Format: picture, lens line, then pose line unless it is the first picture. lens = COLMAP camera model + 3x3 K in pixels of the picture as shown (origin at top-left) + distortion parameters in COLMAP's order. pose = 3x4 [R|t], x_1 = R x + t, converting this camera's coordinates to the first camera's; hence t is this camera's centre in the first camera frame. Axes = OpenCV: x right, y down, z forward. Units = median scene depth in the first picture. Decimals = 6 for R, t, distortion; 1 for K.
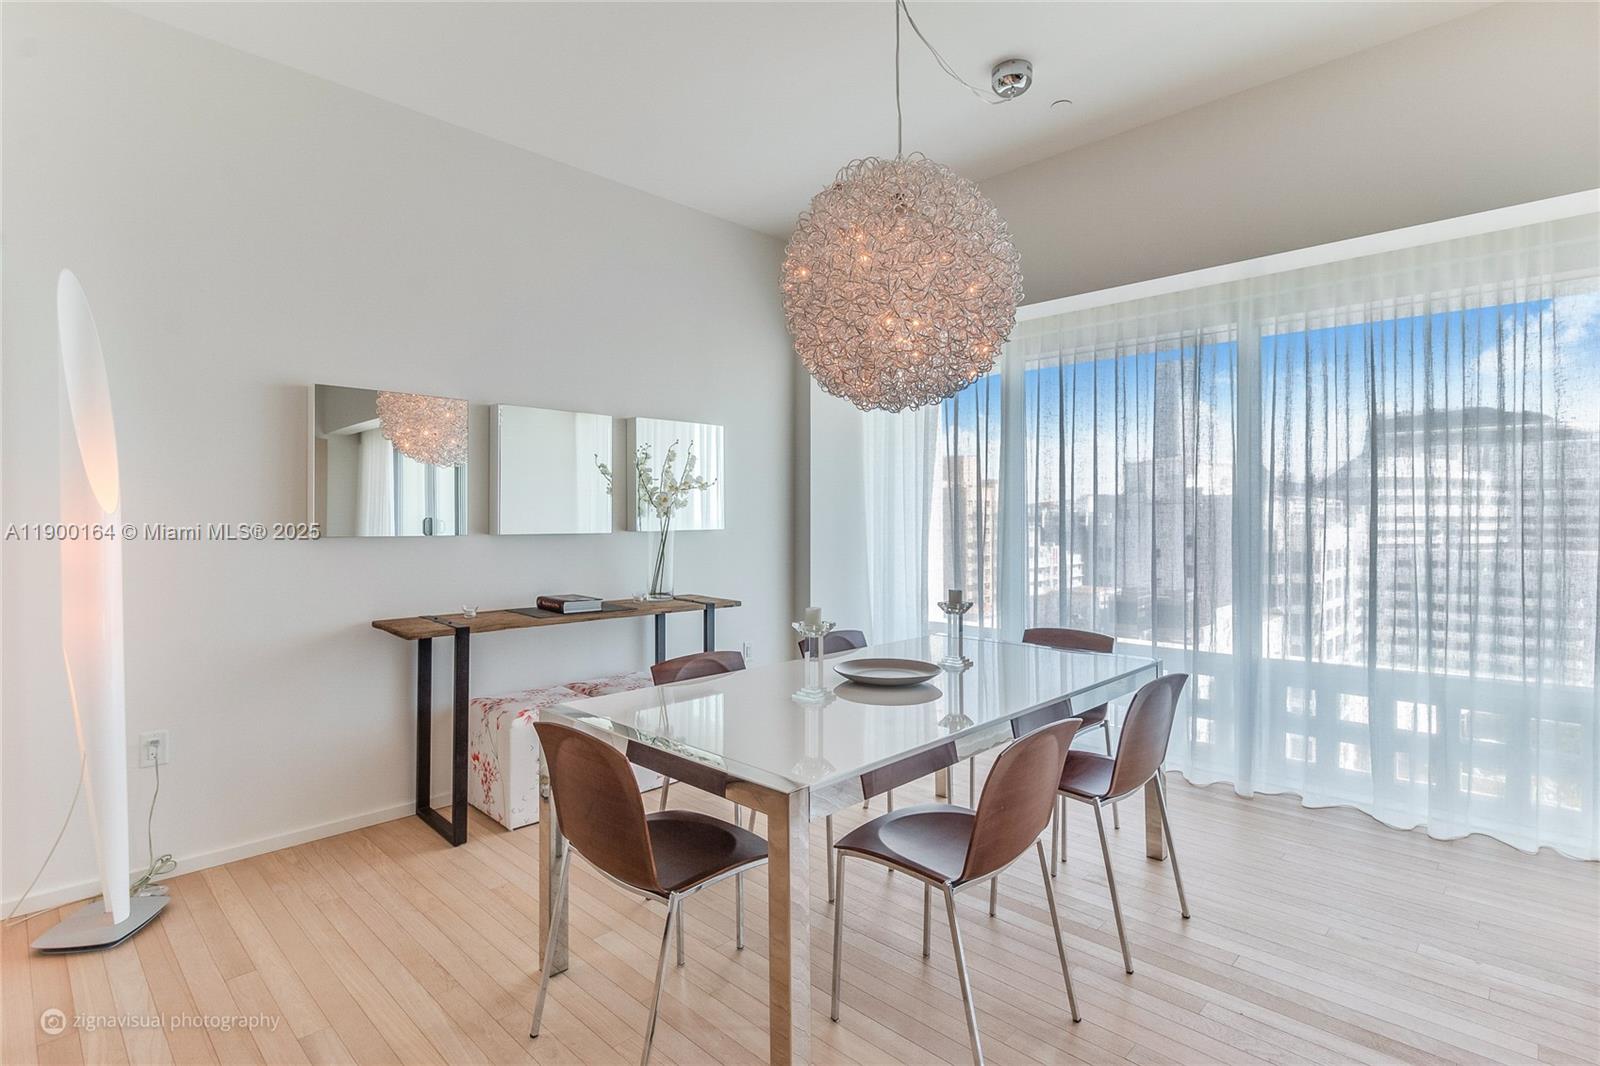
lens RADIAL K [[791.2, 0, 796.4], [0, 791.2, 513.2], [0, 0, 1]] dist [0.003657, 0.001058]
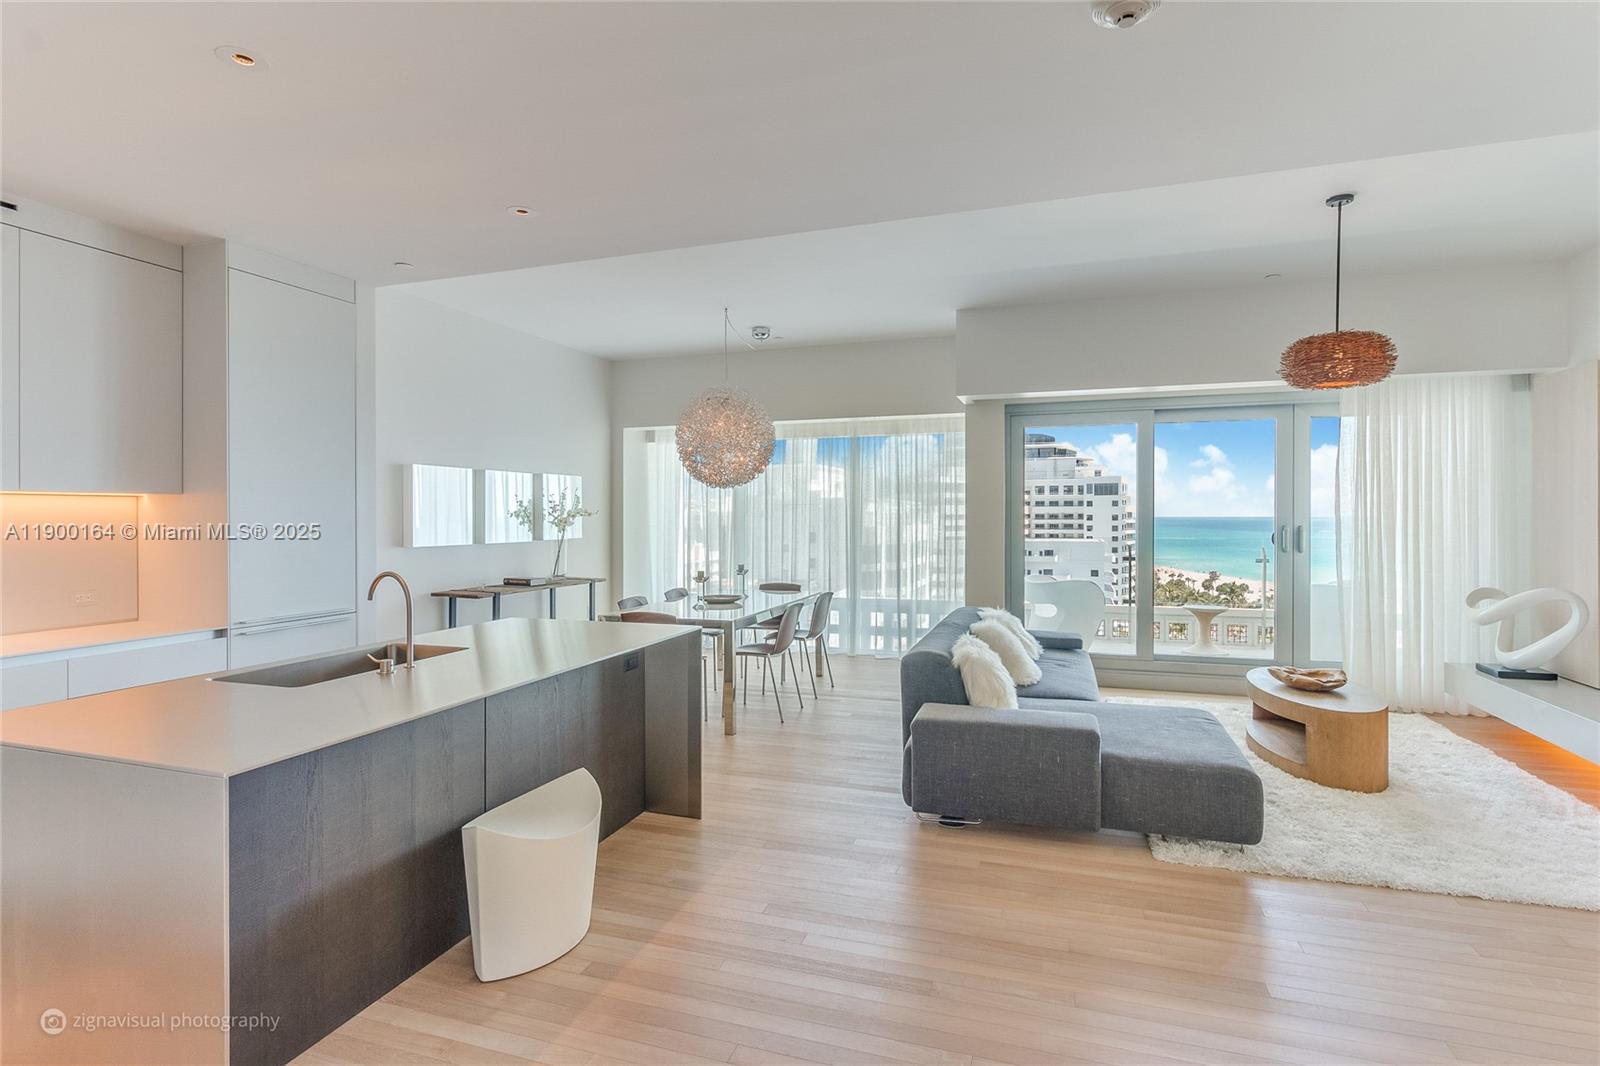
lens RADIAL K [[791.2, 0, 811.2], [0, 791.2, 509.3], [0, 0, 1]] dist [0.003657, 0.001058]
pose [[0.893467, 0.001505, 0.449127, -0.504690], [-0.000584, 0.999997, -0.002190, -0.044728], [-0.449129, 0.001695, 0.893465, -0.879560]]
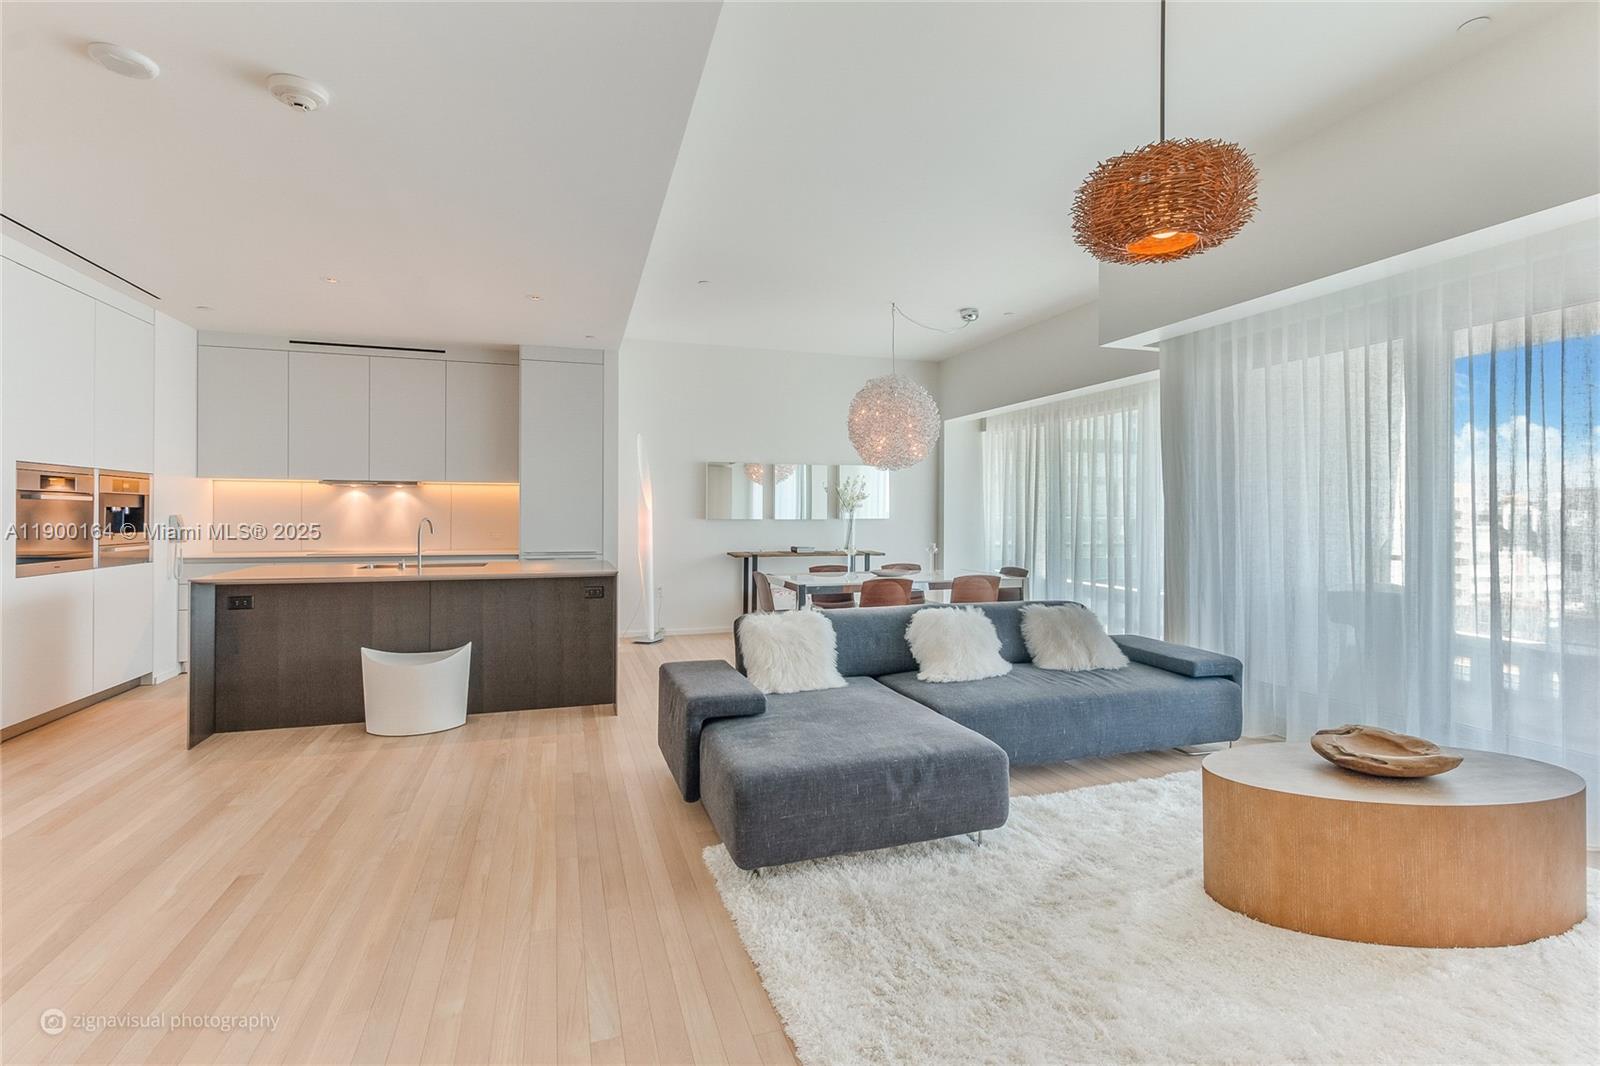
lens RADIAL K [[739.7, 0, 806.5], [0, 739.7, 500.4], [0, 0, 1]] dist [0.001662, 0.002060]
pose [[0.889056, -0.003588, -0.457784, 0.696655], [-0.001630, 0.999938, -0.011002, -0.004992], [0.457795, 0.010528, 0.888995, -0.892970]]
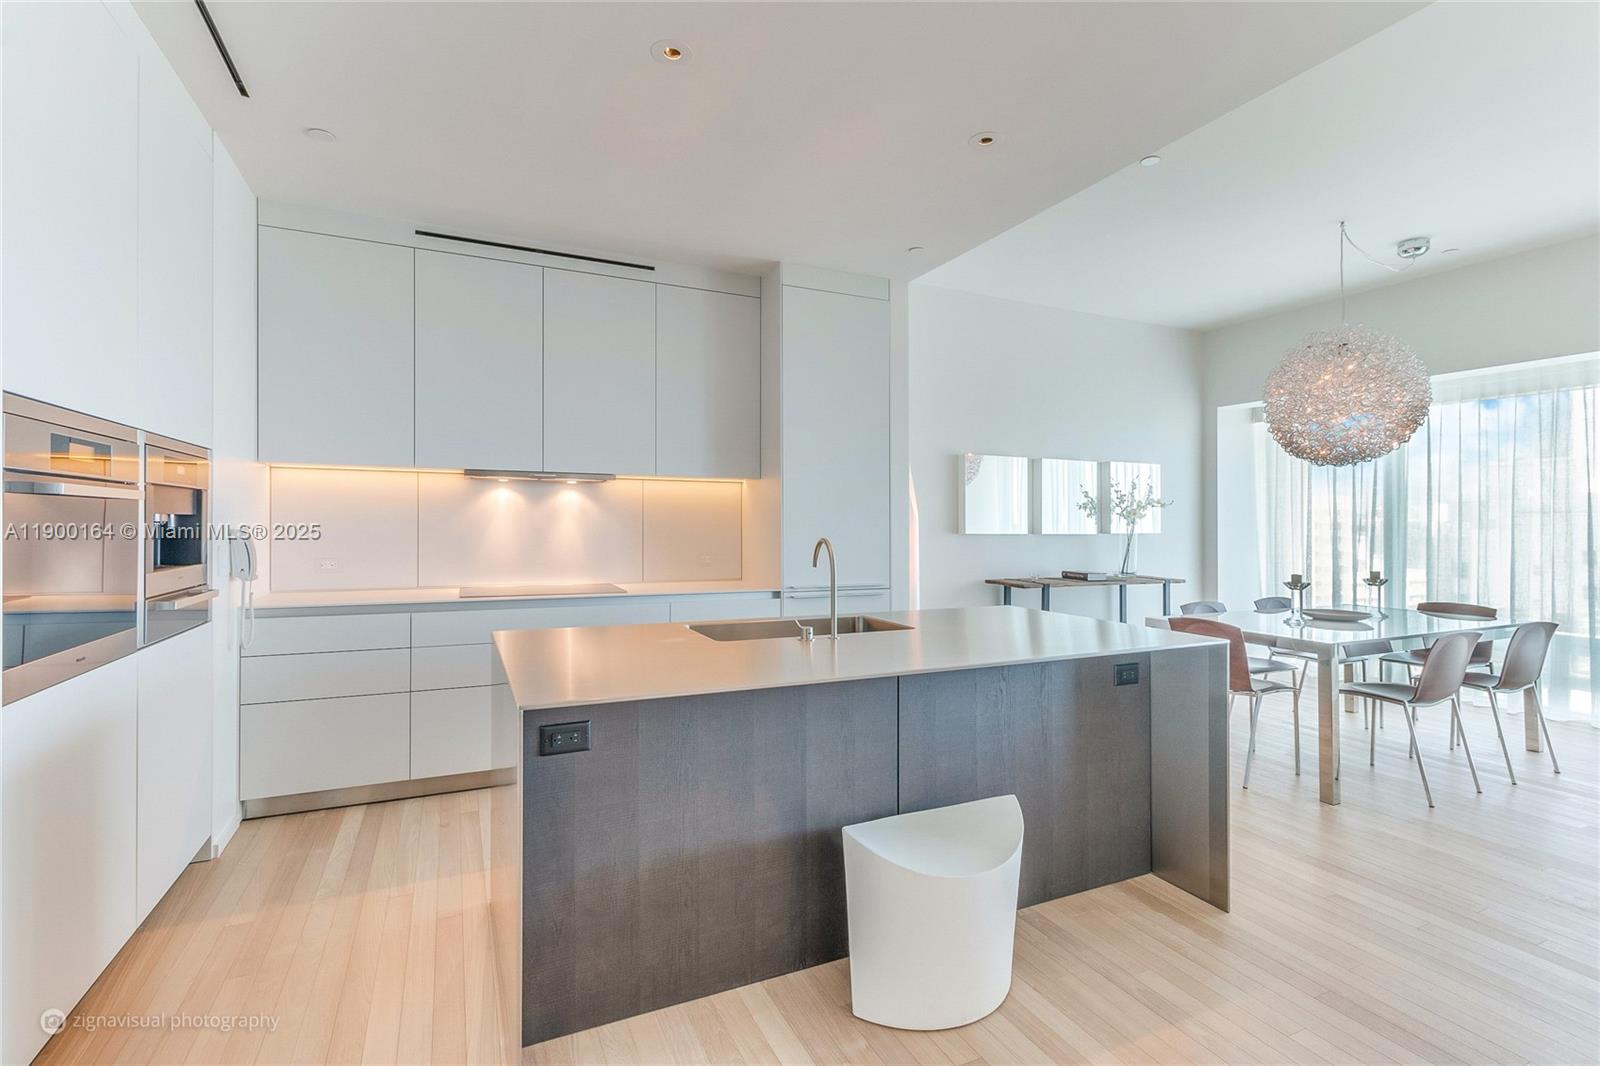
lens RADIAL K [[739.7, 0, 794.7], [0, 739.7, 509.7], [0, 0, 1]] dist [0.001662, 0.002060]
pose [[0.938076, 0.003238, -0.346413, -0.314069], [-0.006992, 0.999930, -0.009588, -0.006812], [0.346358, 0.011417, 0.938033, -0.681692]]
